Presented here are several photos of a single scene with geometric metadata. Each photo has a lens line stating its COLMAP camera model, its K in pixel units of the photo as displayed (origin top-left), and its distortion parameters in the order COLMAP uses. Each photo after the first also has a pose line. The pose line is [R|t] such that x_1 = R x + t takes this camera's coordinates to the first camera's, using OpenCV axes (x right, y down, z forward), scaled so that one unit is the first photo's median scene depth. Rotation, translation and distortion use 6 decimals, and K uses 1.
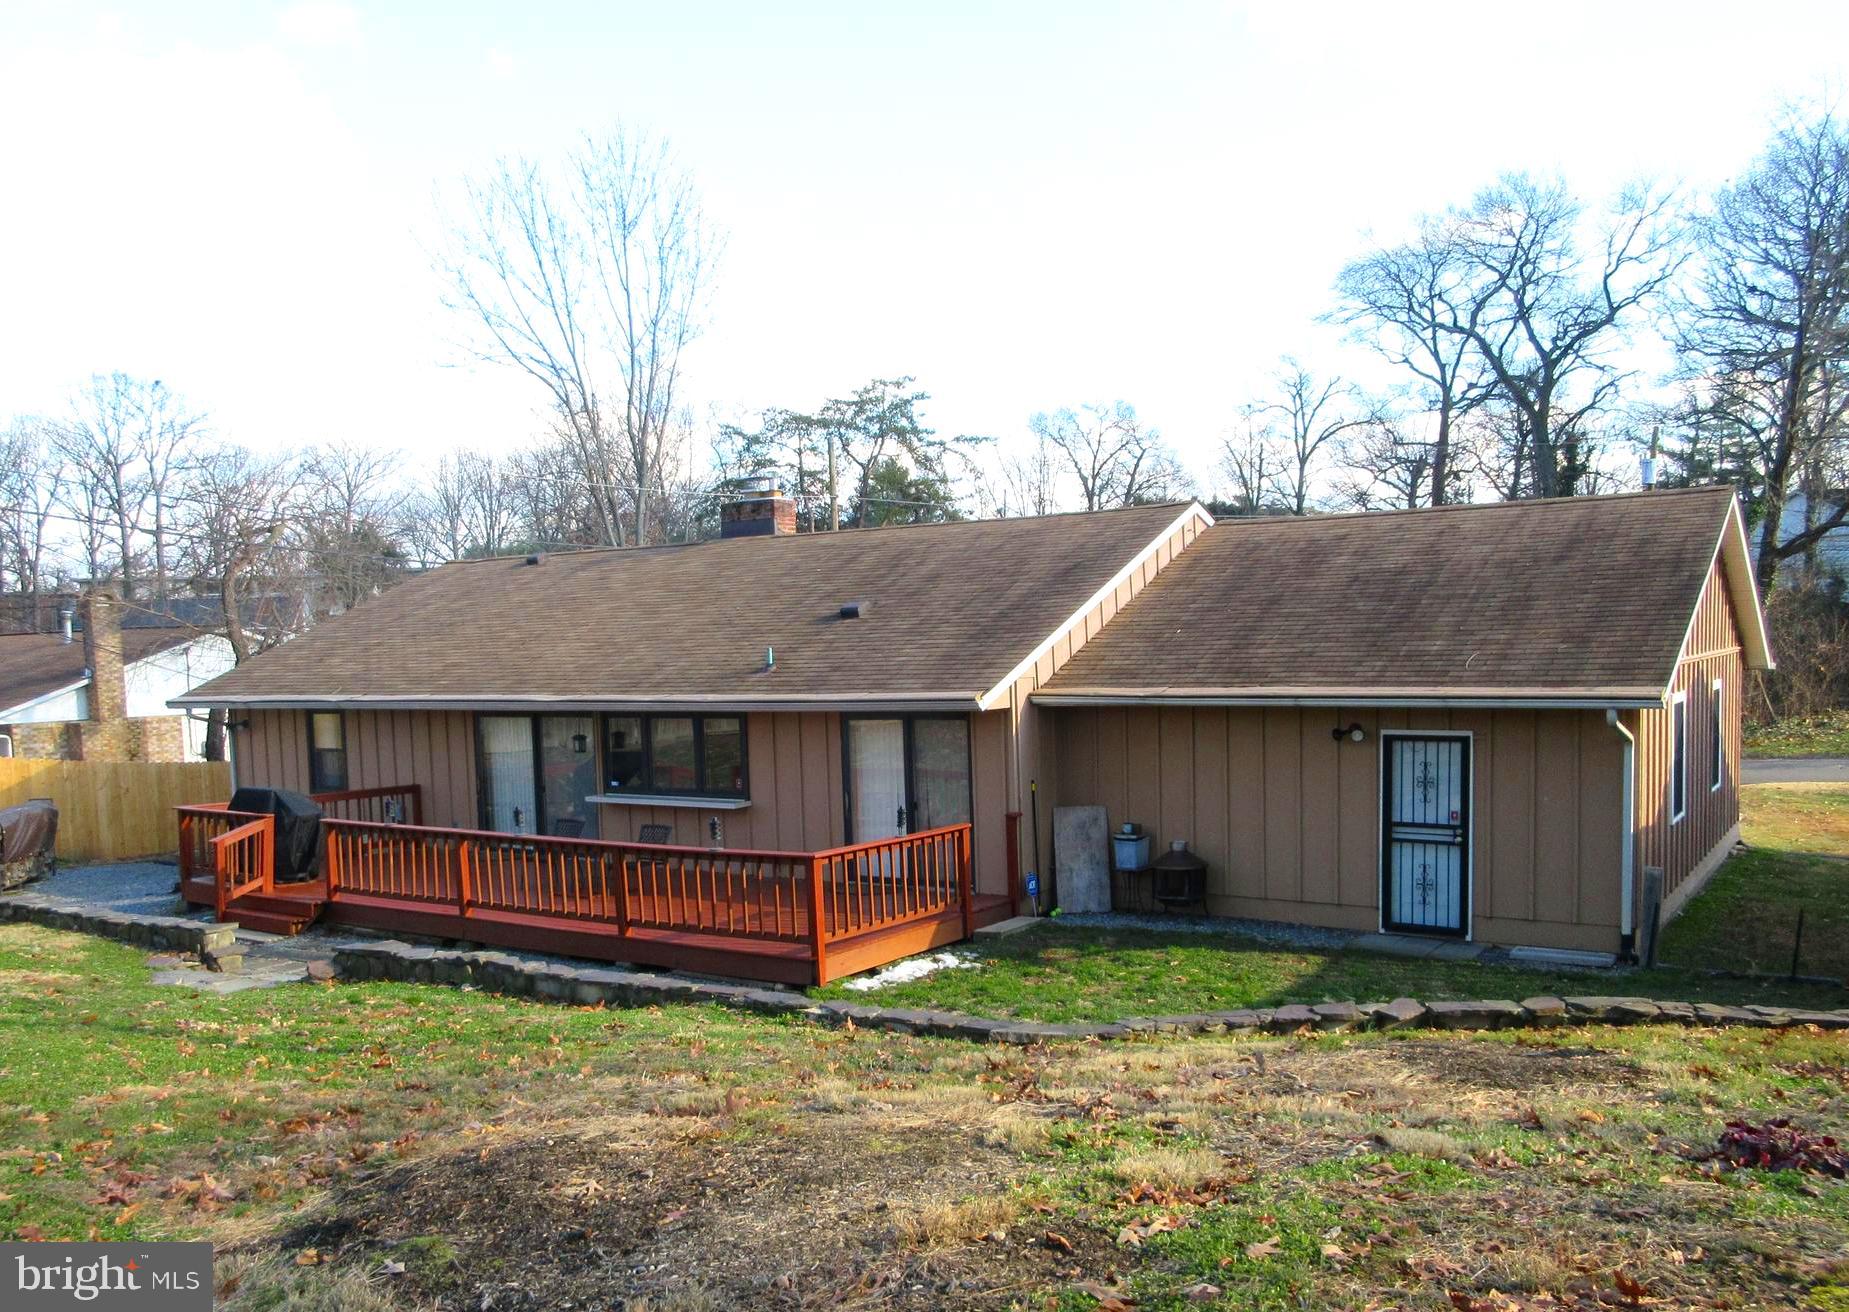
lens RADIAL K [[1365.3, 0, 922.7], [0, 1365.3, 713.2], [0, 0, 1]] dist [-0.003255, 0.010076]
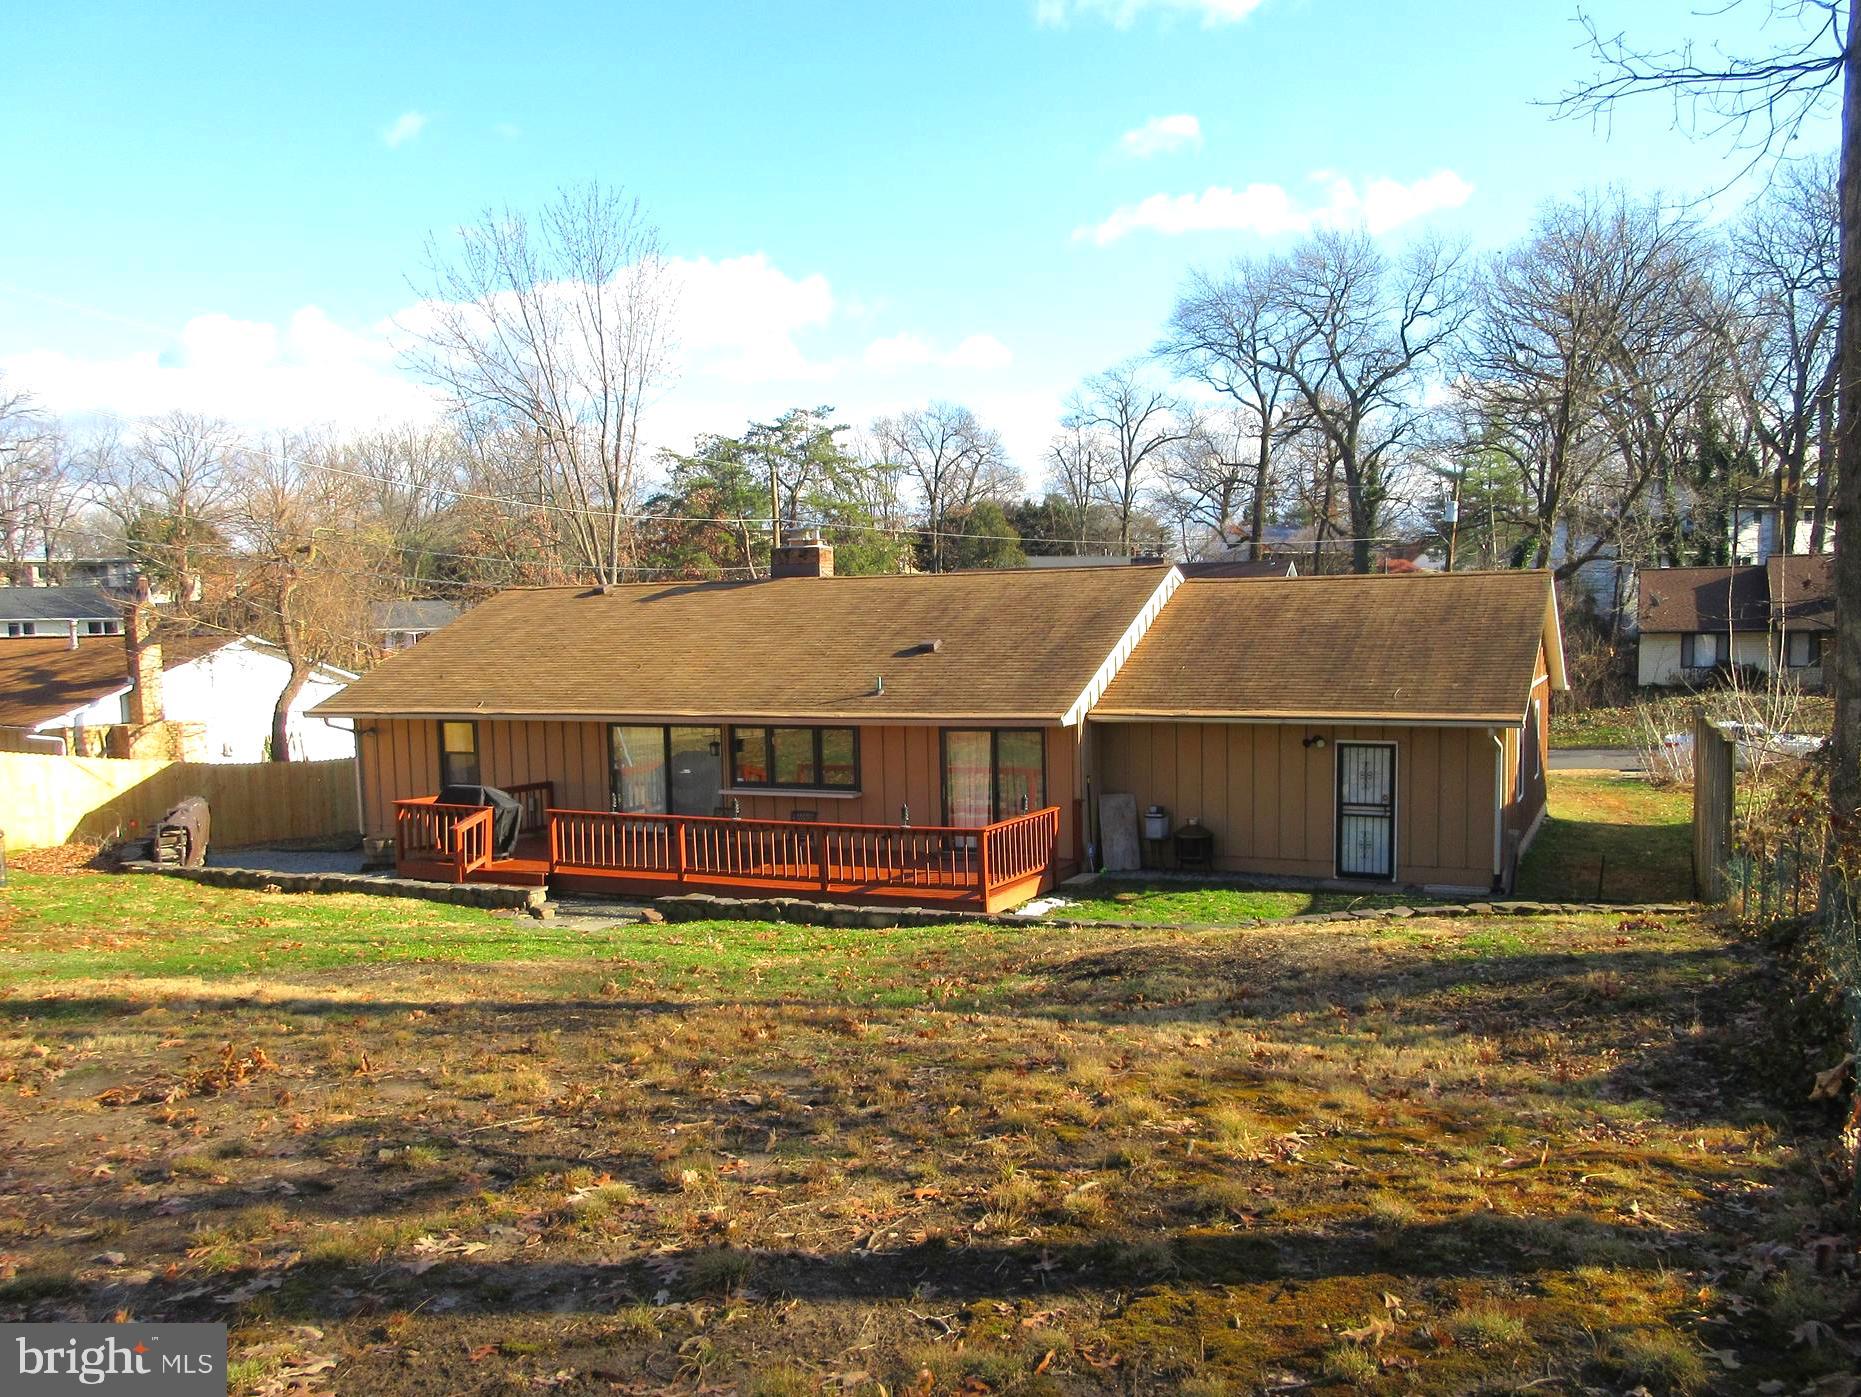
lens RADIAL K [[1380.4, 0, 930.5], [0, 1380.4, 700.8], [0, 0, 1]] dist [0.006408, -0.002541]
pose [[0.988105, 0.000328, 0.153780, -0.247490], [-0.000487, 0.999999, 0.000994, -0.023818], [-0.153779, -0.001057, 0.988105, -0.306271]]
